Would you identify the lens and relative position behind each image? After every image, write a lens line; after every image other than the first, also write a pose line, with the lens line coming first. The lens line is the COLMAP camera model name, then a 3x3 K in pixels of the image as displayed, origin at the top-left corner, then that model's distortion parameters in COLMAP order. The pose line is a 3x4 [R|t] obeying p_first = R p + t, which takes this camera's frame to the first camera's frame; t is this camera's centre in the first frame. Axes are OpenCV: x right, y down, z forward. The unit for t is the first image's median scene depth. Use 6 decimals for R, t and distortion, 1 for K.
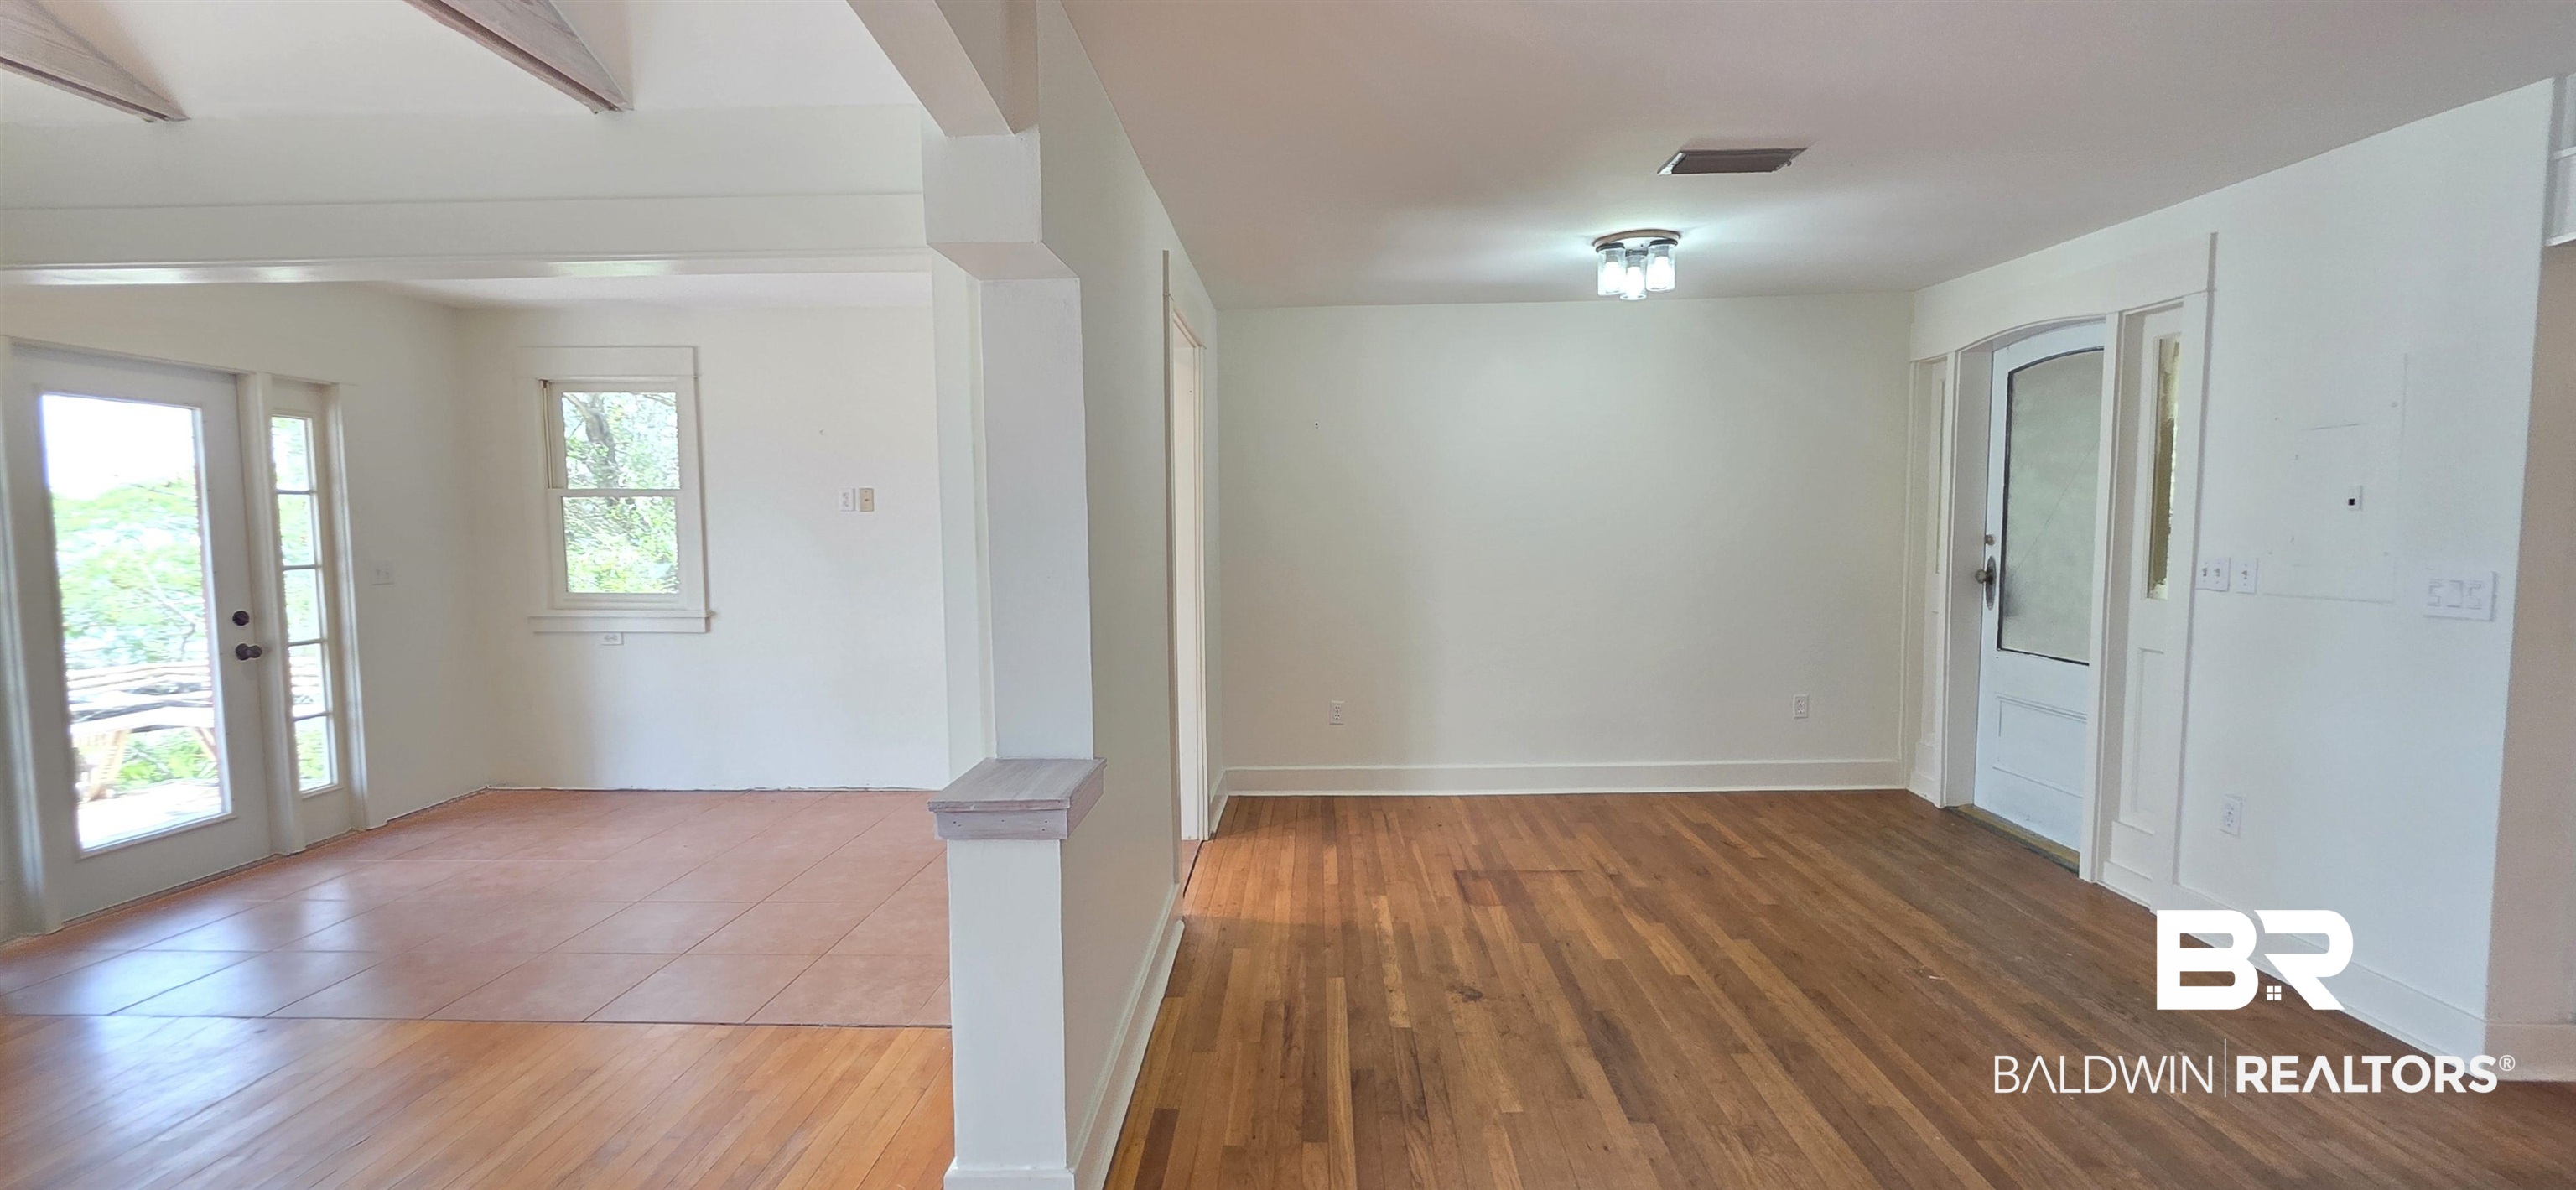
lens RADIAL K [[1070.2, 0, 1297.2], [0, 1070.2, 609.9], [0, 0, 1]] dist [0.003735, -0.000589]
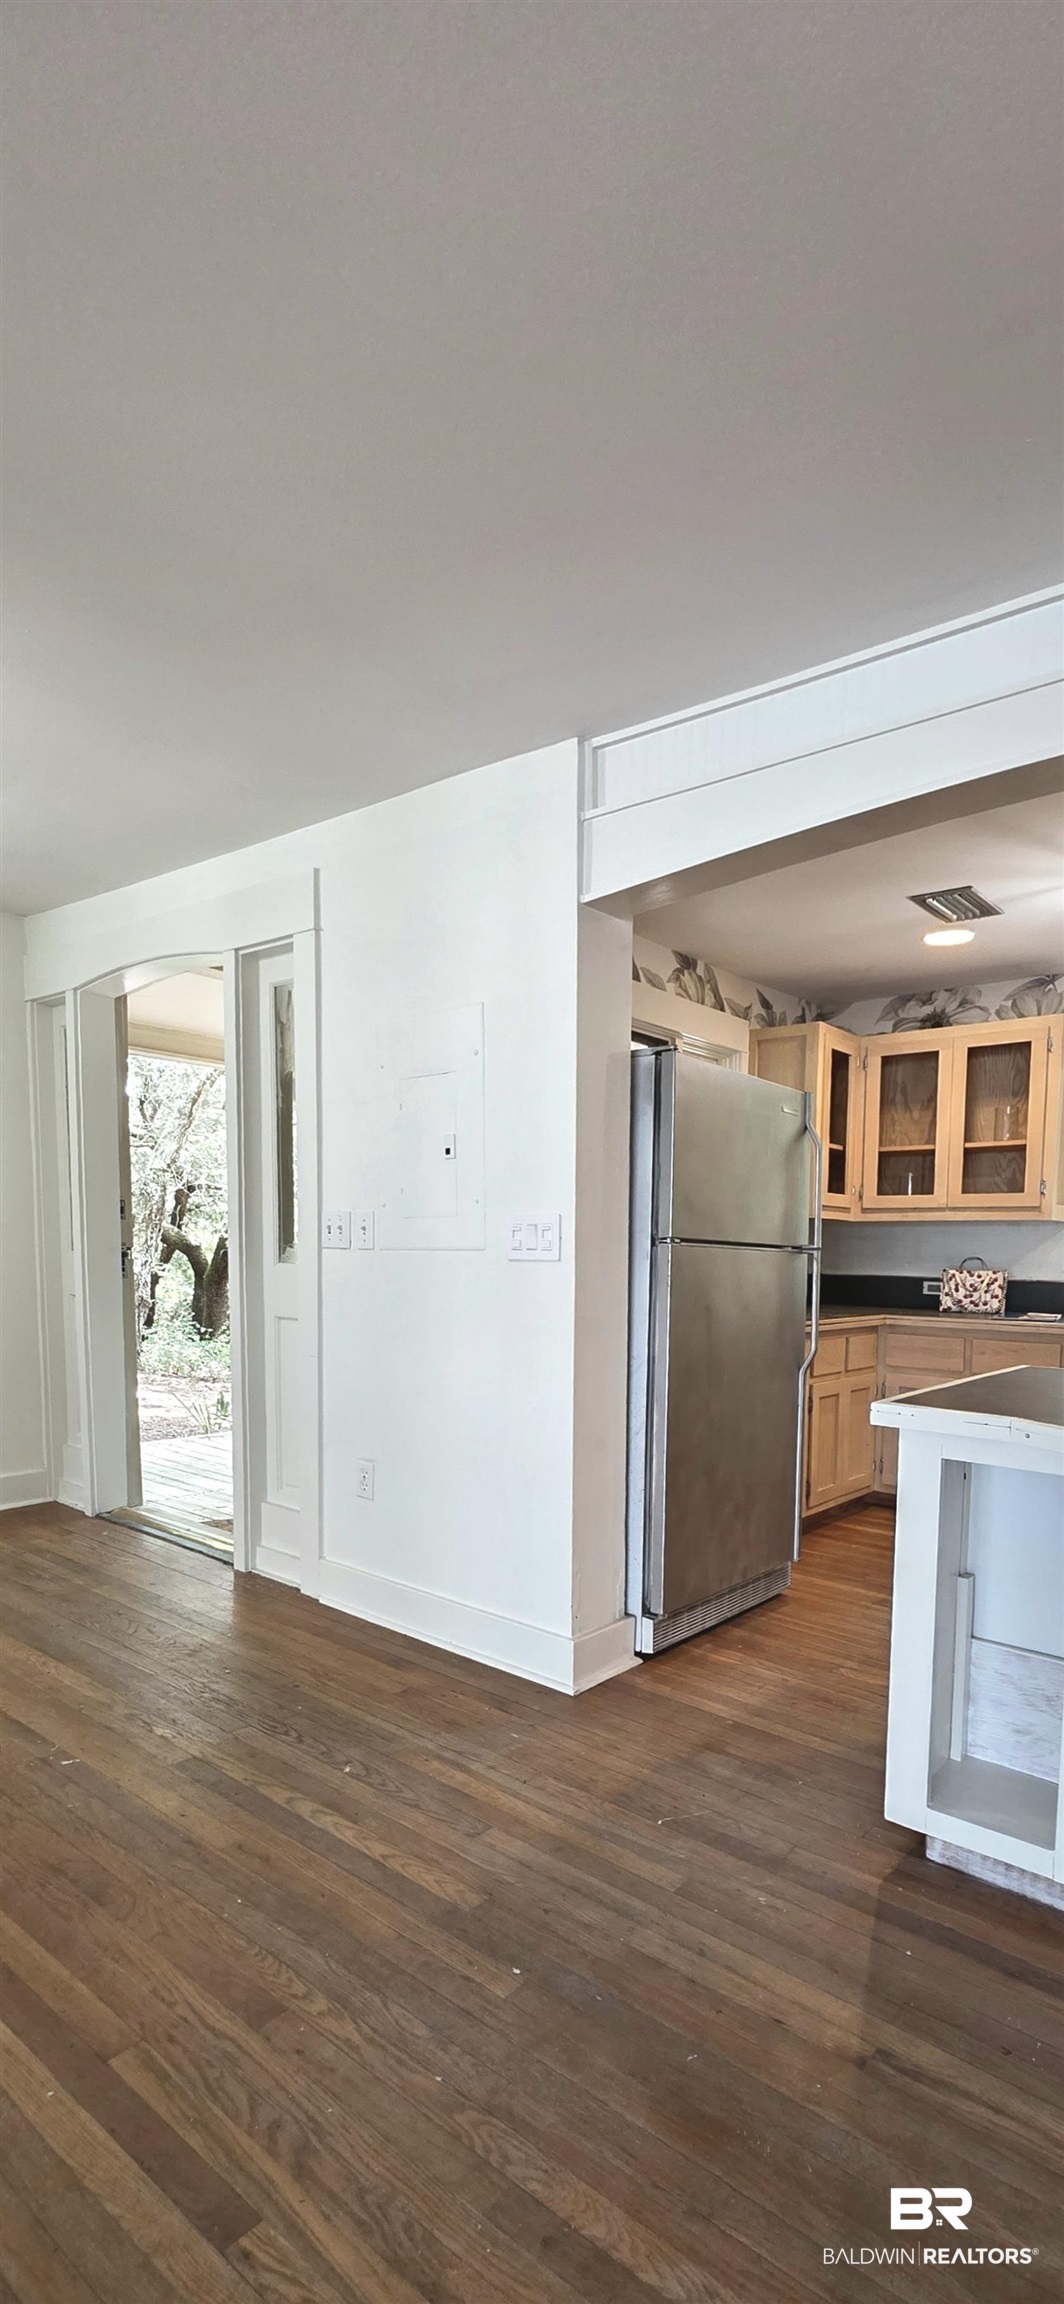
lens RADIAL K [[943.3, 0, 617.1], [0, 943.3, 1403.0], [0, 0, 1]] dist [0.005839, -0.001039]
pose [[0.520720, -0.086645, 0.849319, 0.249910], [0.022579, 0.995886, 0.087754, 0.049353], [-0.853429, -0.026518, 0.520534, 0.335312]]
